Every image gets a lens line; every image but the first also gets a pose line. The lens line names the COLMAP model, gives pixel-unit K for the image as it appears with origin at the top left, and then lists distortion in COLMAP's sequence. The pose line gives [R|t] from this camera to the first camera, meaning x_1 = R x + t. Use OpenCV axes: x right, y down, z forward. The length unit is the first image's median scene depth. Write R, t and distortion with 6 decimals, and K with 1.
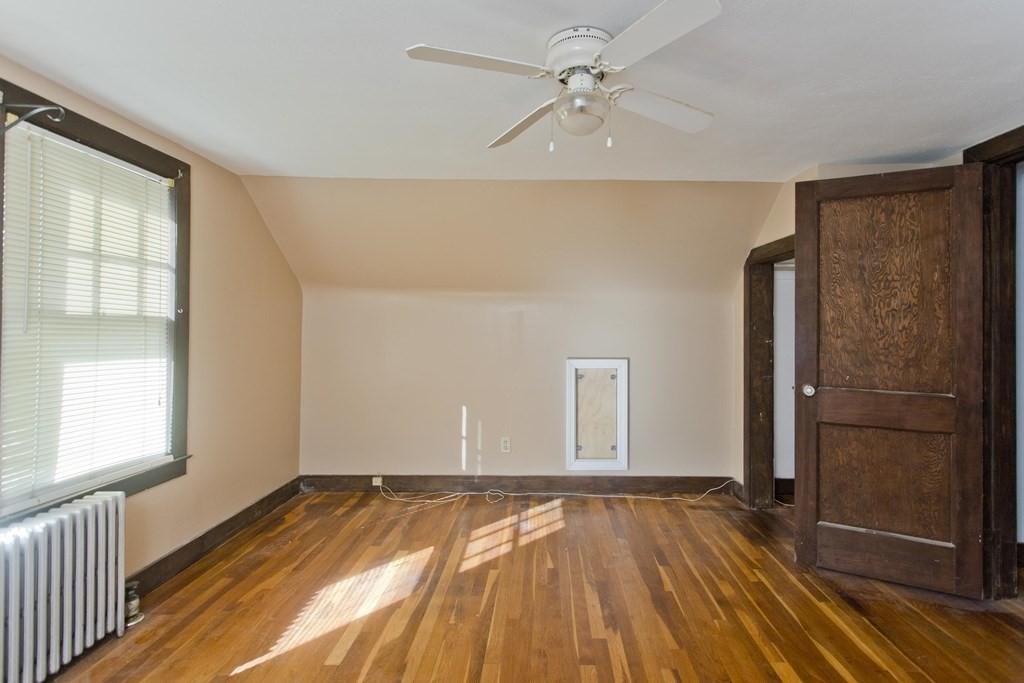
lens RADIAL K [[514.2, 0, 539.6], [0, 514.2, 322.2], [0, 0, 1]] dist [0.000957, 0.001170]
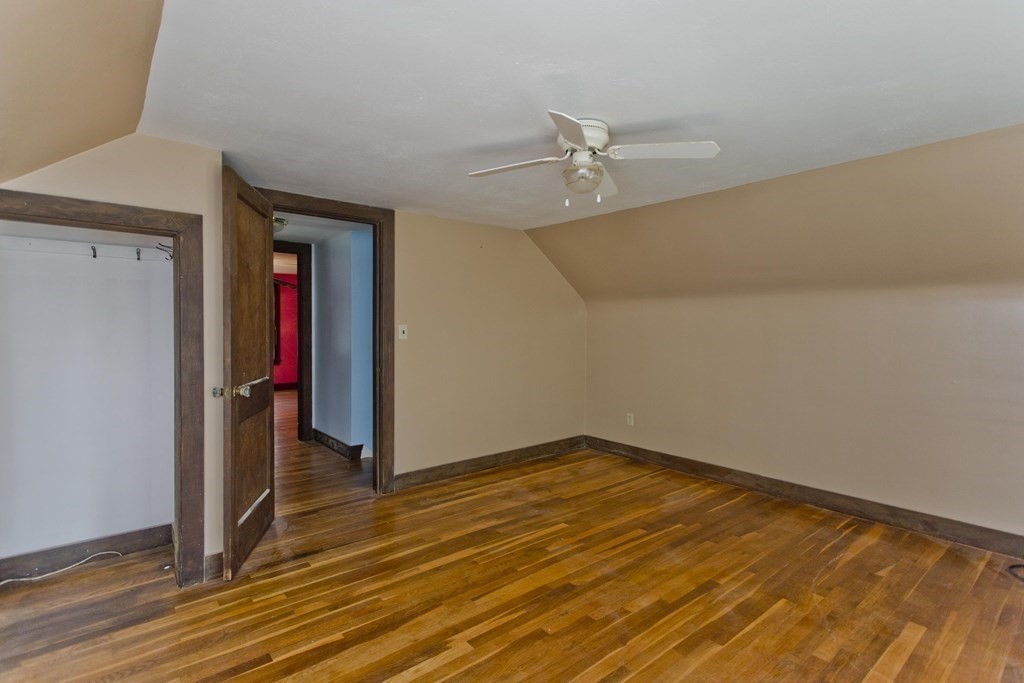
lens RADIAL K [[483.2, 0, 515.2], [0, 483.2, 337.0], [0, 0, 1]] dist [0.000580, 0.000528]
pose [[-0.640512, -0.033285, 0.767227, -0.500281], [-0.022892, 0.999444, 0.024248, -0.003429], [-0.767607, -0.002033, -0.640917, 1.204145]]
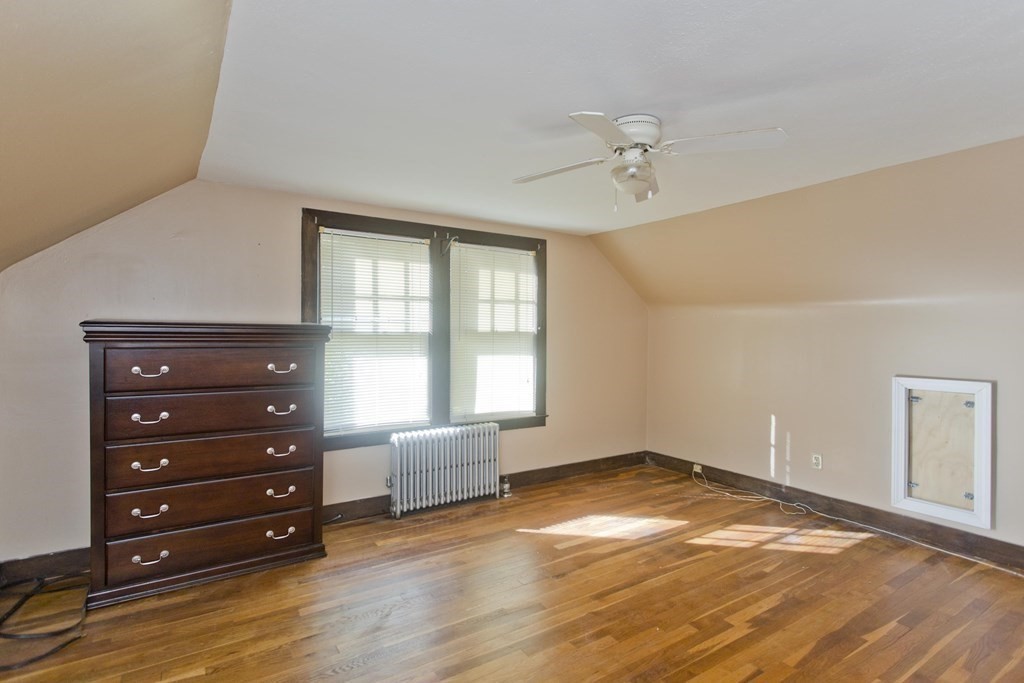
lens RADIAL K [[497.1, 0, 504.1], [0, 497.1, 340.6], [0, 0, 1]] dist [0.002723, 0.000450]
pose [[0.540792, 0.009848, -0.841099, 0.587754], [0.007541, 0.999835, 0.016555, -0.009019], [0.841122, -0.015296, 0.540628, 0.020100]]
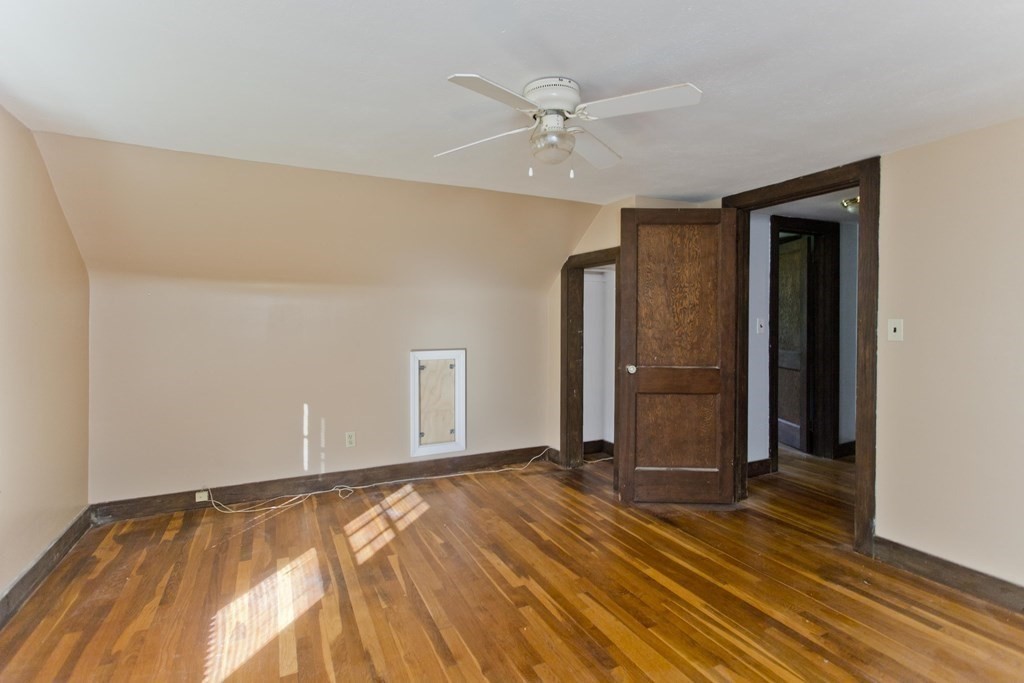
lens RADIAL K [[505.5, 0, 512.3], [0, 505.5, 325.0], [0, 0, 1]] dist [0.004074, 0.001042]
pose [[0.896928, -0.009917, 0.442065, -0.319420], [-0.000749, 0.999713, 0.023947, -0.010264], [-0.442176, -0.021810, 0.896663, -0.018281]]
